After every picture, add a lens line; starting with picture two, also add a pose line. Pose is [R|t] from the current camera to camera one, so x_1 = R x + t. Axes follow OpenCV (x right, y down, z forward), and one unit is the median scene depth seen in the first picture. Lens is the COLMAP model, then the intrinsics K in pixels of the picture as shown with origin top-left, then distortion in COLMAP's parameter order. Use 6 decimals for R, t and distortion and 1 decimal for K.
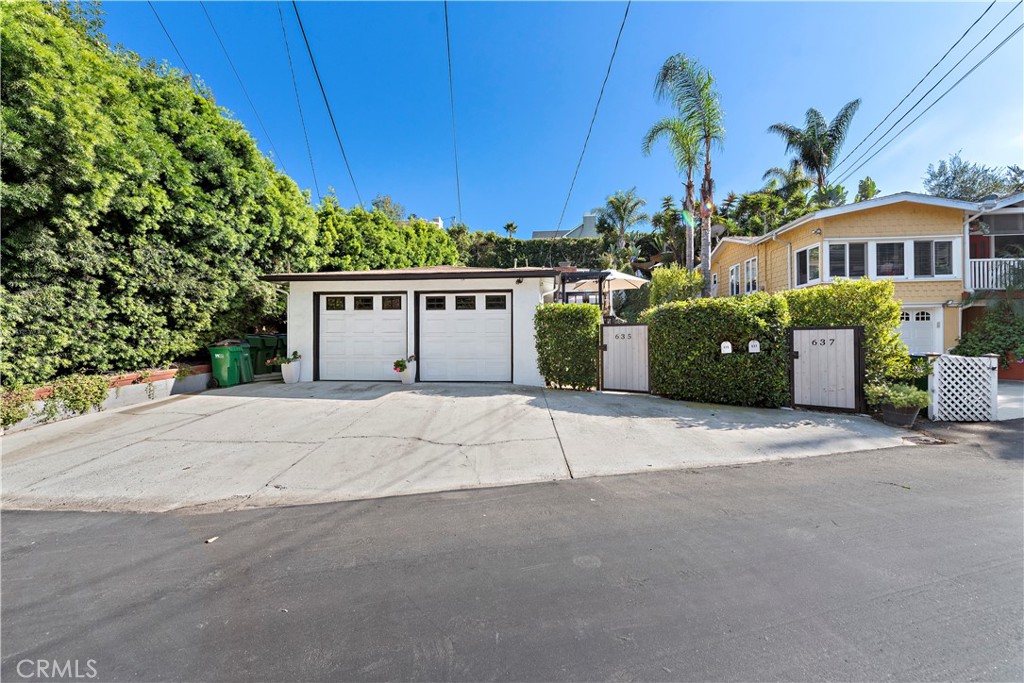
lens RADIAL K [[403.1, 0, 512.0], [0, 403.1, 341.5], [0, 0, 1]] dist [0.016065, -0.000089]
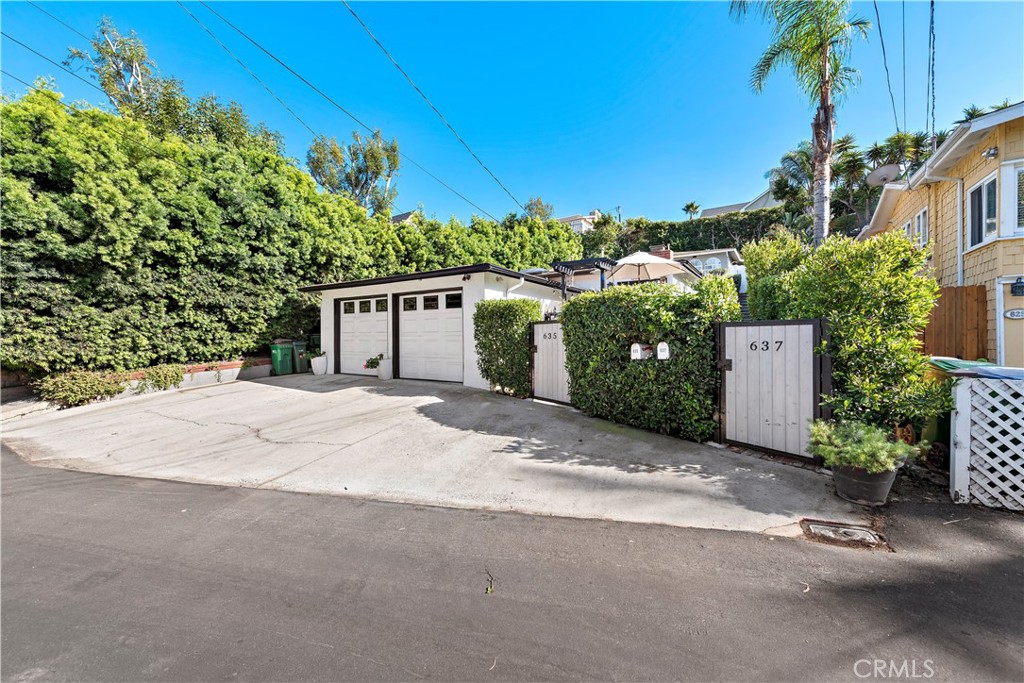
lens RADIAL K [[403.1, 0, 512.0], [0, 403.1, 341.5], [0, 0, 1]] dist [0.016065, -0.000089]
pose [[0.883829, 0.003296, -0.467798, 0.670818], [0.002892, 0.999918, 0.012509, -0.013548], [0.467800, -0.012409, 0.883747, 0.249087]]
